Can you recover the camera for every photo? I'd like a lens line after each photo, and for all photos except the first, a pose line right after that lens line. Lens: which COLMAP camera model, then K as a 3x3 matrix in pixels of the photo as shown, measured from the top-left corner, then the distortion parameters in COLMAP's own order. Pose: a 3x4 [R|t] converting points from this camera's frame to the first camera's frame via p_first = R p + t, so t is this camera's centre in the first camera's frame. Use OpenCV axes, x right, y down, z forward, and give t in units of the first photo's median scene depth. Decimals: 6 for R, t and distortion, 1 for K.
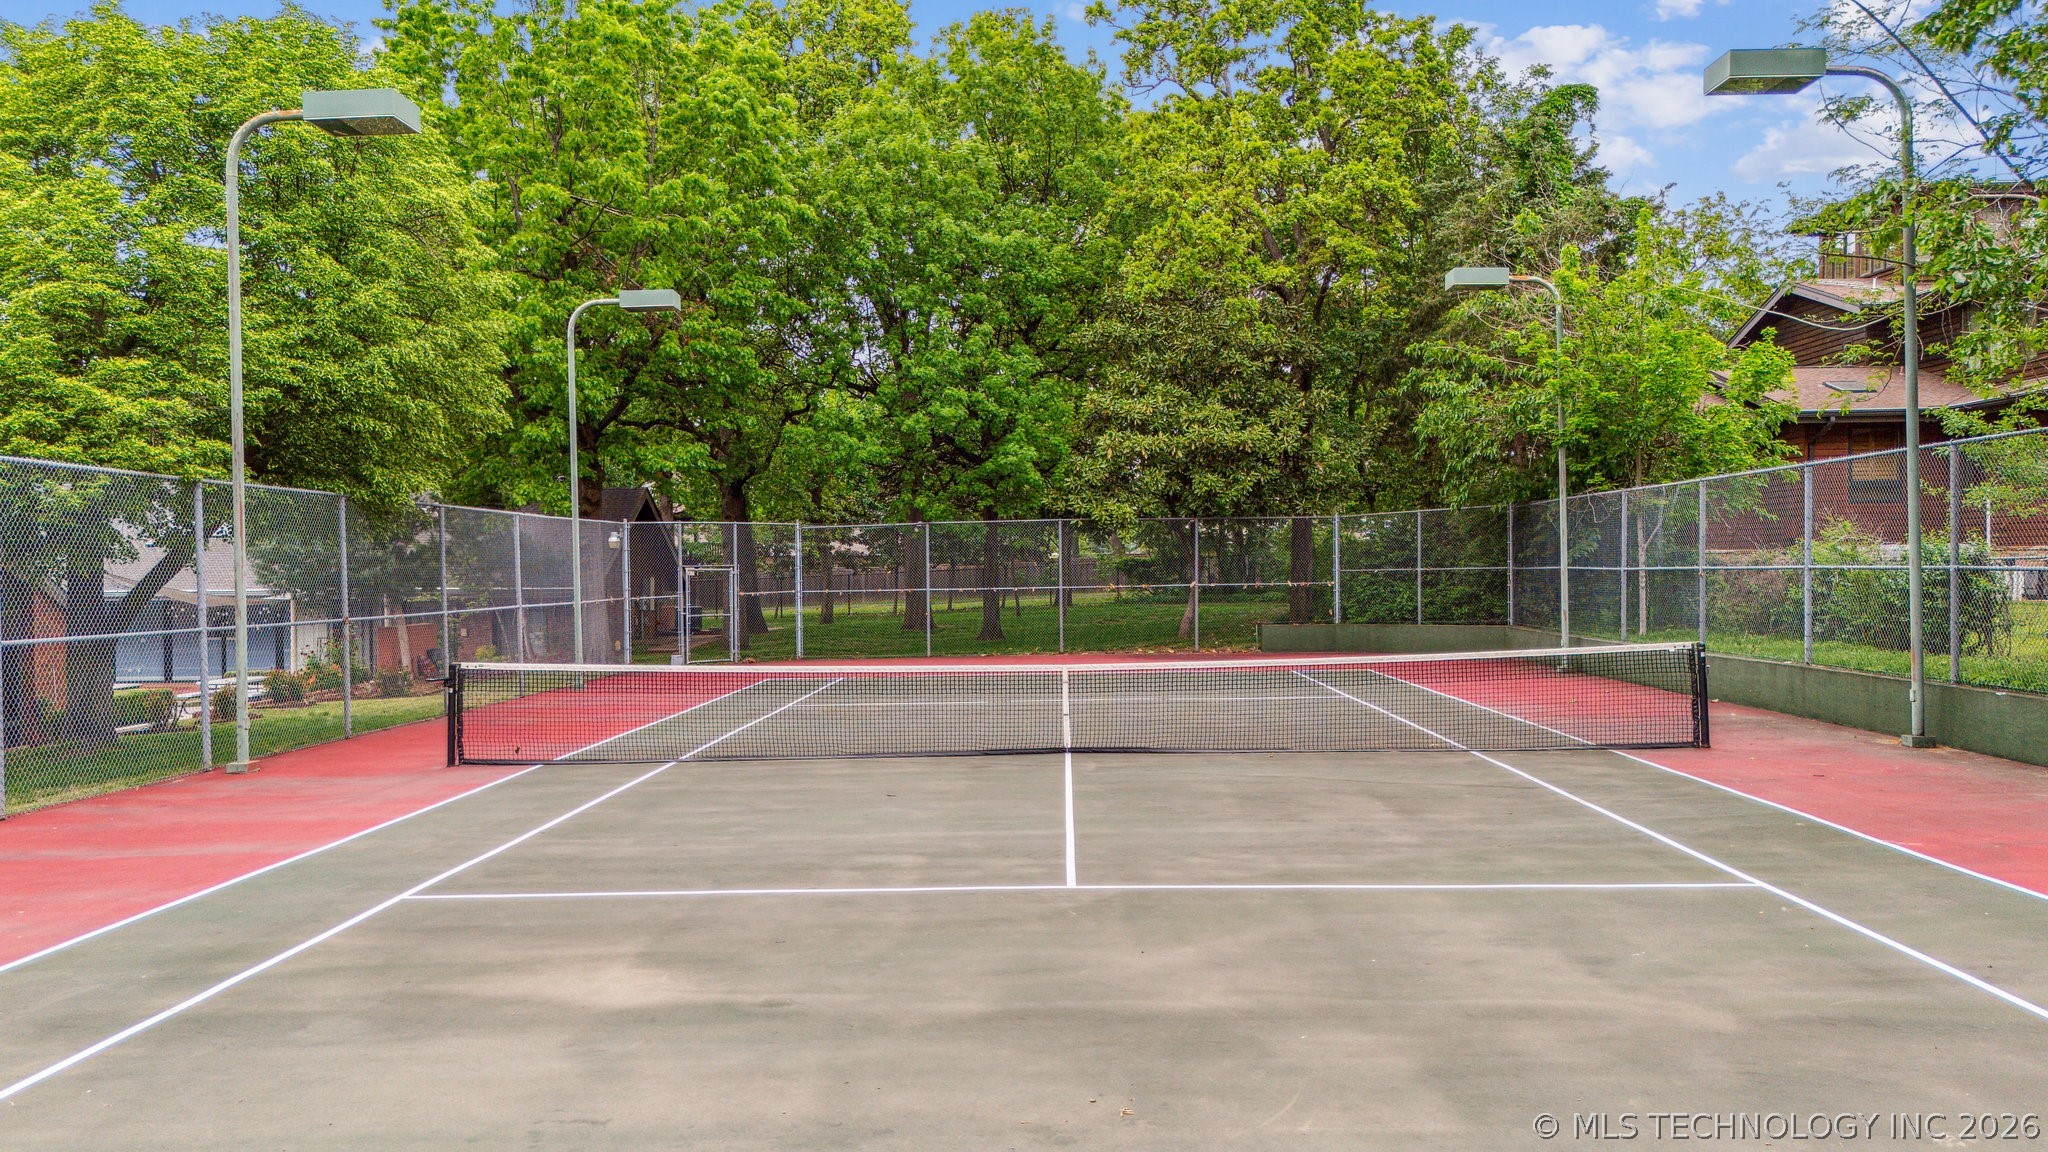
lens RADIAL K [[1501.1, 0, 1021.3], [0, 1501.1, 586.1], [0, 0, 1]] dist [0.077758, -0.082614]
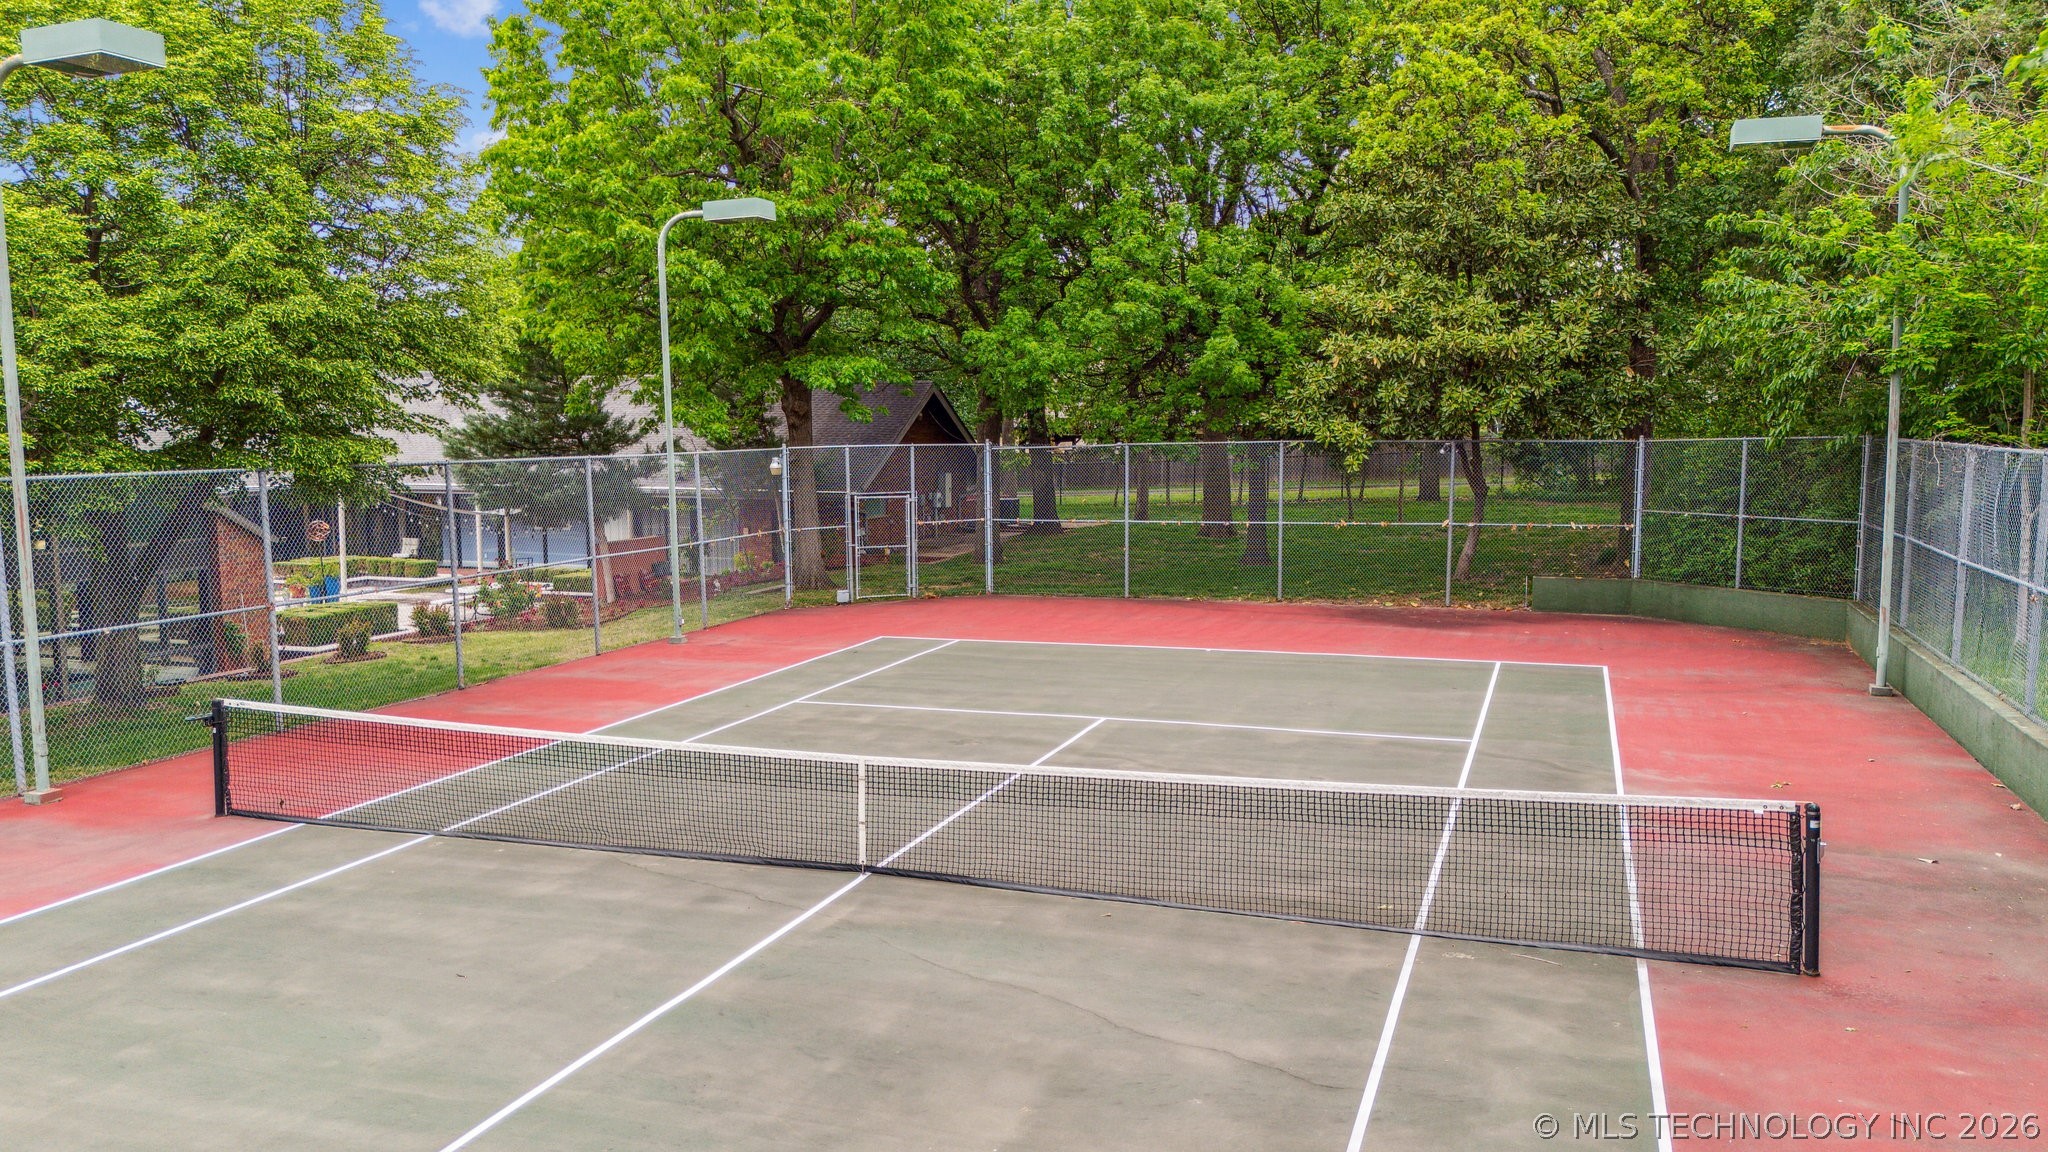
lens RADIAL K [[1501.1, 0, 1021.3], [0, 1501.1, 586.1], [0, 0, 1]] dist [0.077758, -0.082614]
pose [[0.948558, 0.038594, -0.314243, 0.161566], [-0.006340, 0.994659, 0.103023, -0.051743], [0.316541, -0.095731, 0.943736, 0.164401]]
